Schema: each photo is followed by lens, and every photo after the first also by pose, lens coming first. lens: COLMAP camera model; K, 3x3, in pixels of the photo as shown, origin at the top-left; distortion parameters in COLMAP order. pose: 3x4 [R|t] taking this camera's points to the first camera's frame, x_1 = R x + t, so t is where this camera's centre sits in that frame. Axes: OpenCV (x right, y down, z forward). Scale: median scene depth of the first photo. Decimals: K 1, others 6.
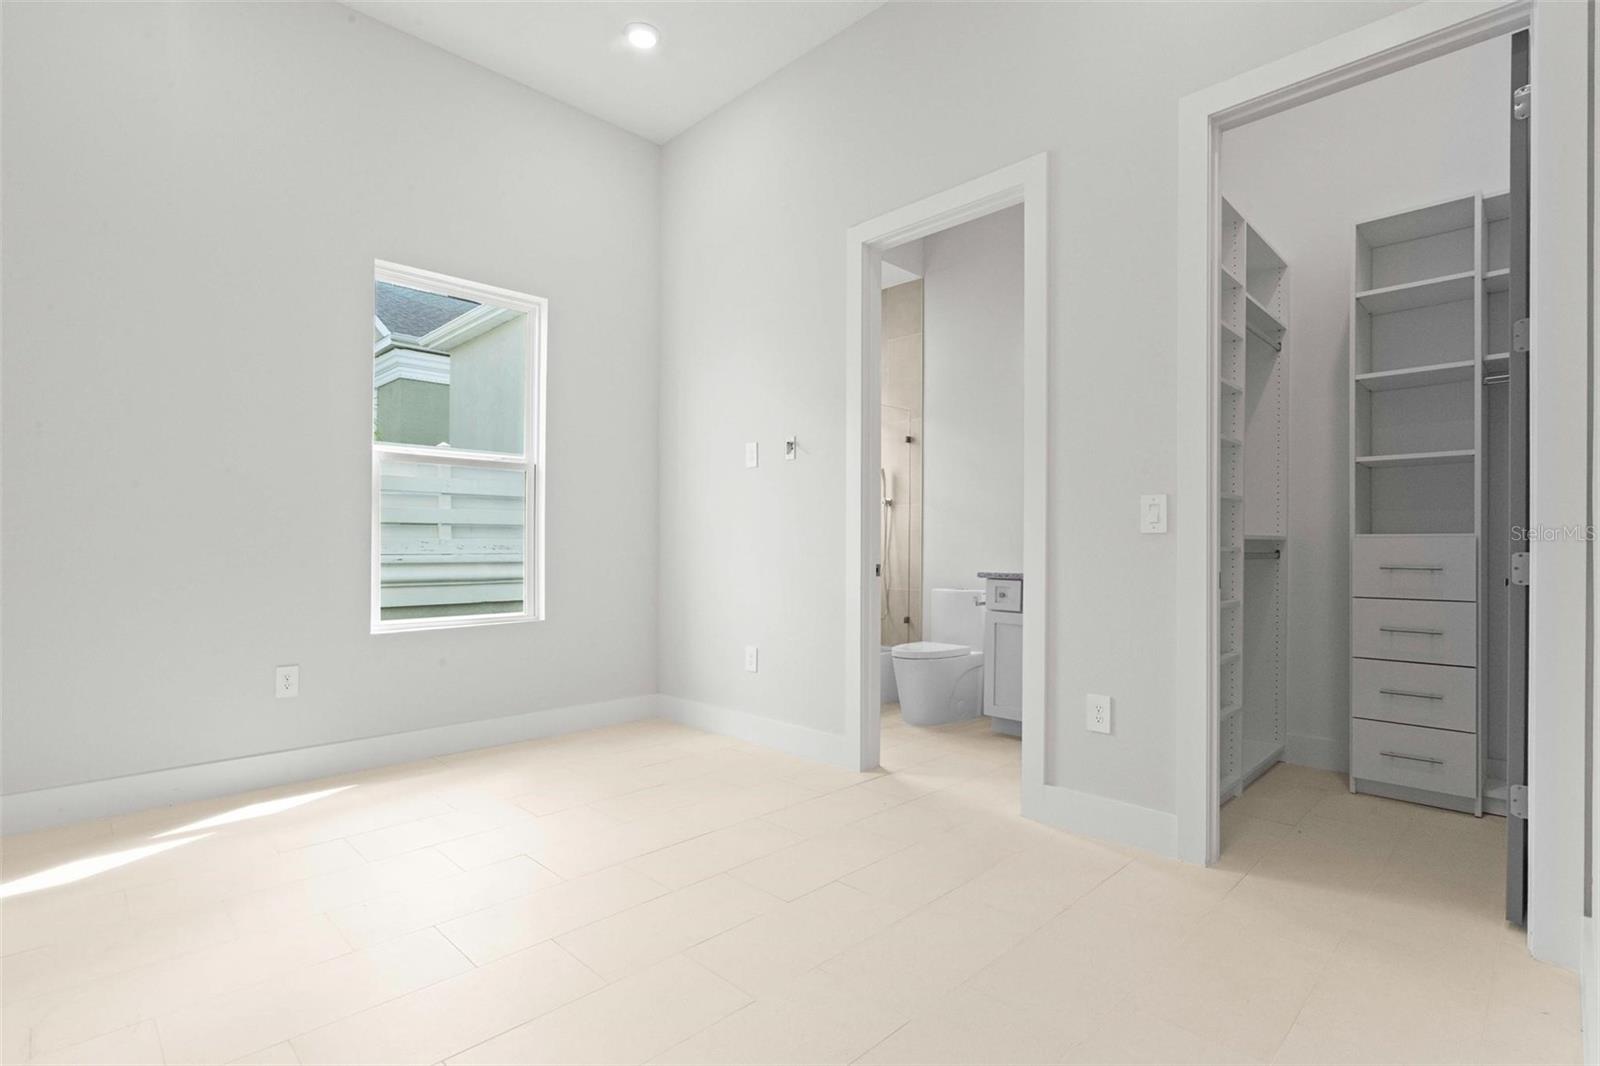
lens RADIAL K [[767.9, 0, 806.0], [0, 767.9, 540.7], [0, 0, 1]] dist [0.000002, -0.000120]
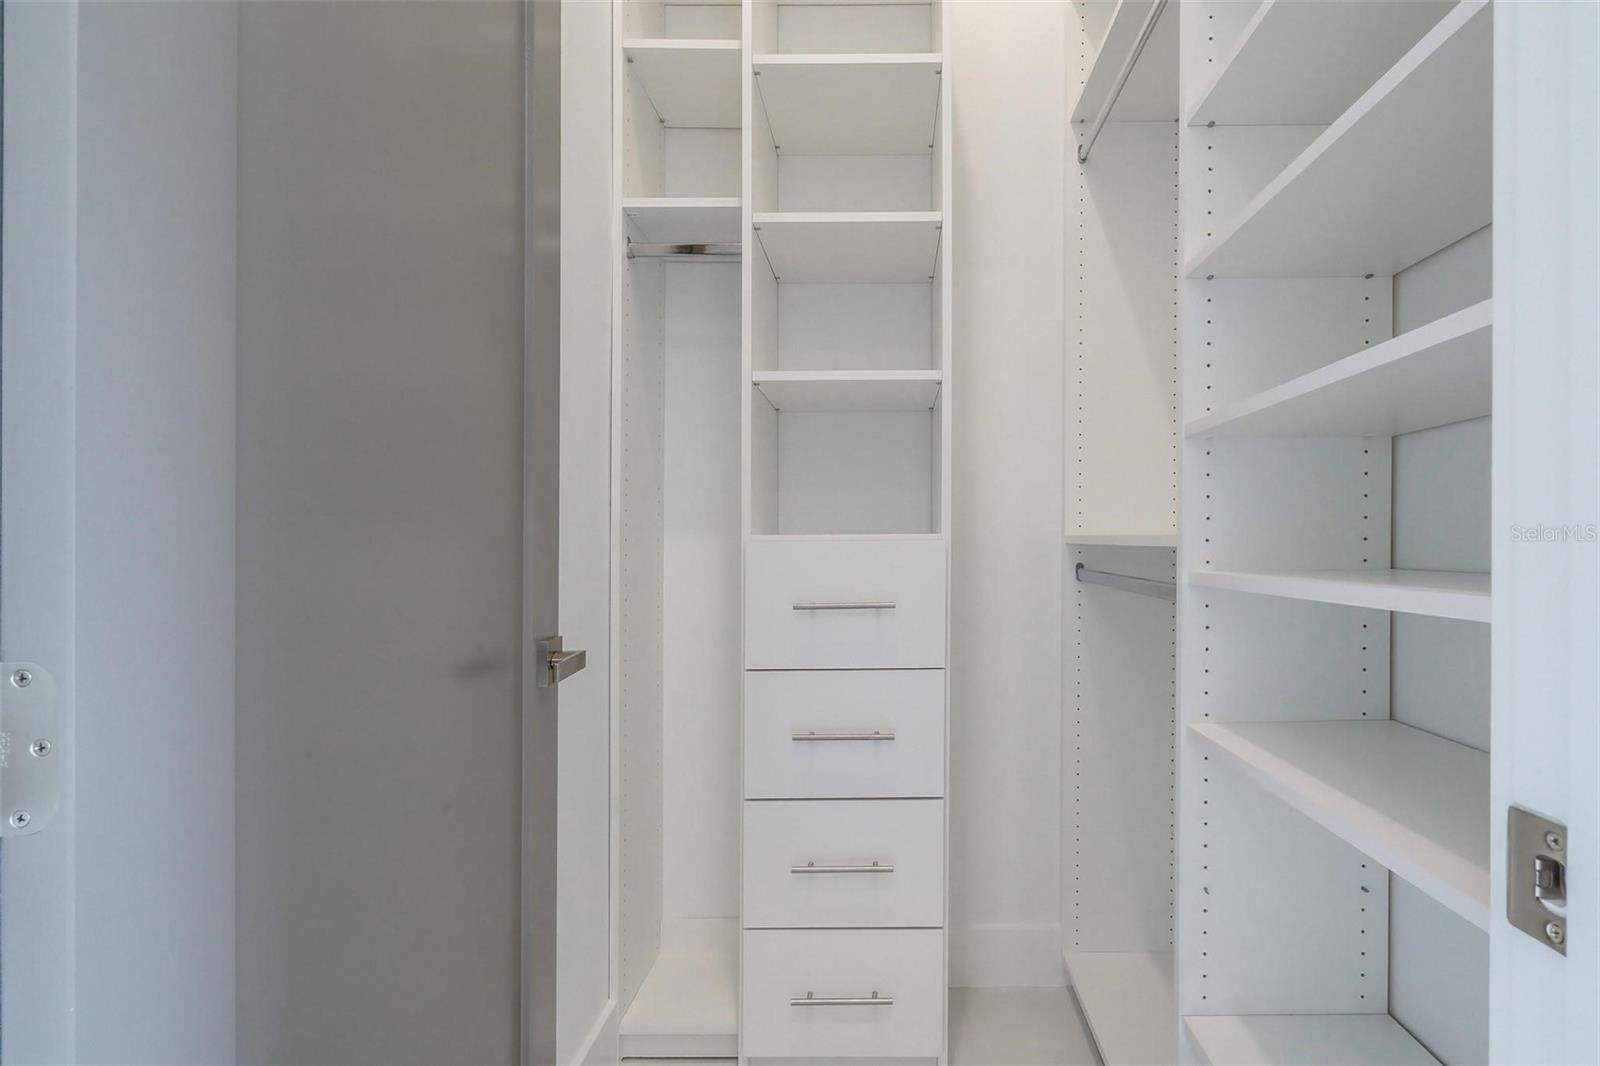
lens RADIAL K [[767.9, 0, 806.0], [0, 767.9, 540.7], [0, 0, 1]] dist [0.000002, -0.000120]
pose [[0.770002, 0.003893, 0.638029, 0.459696], [-0.006931, 0.999973, 0.002264, -0.006259], [-0.638003, -0.006166, 0.770009, 0.642780]]
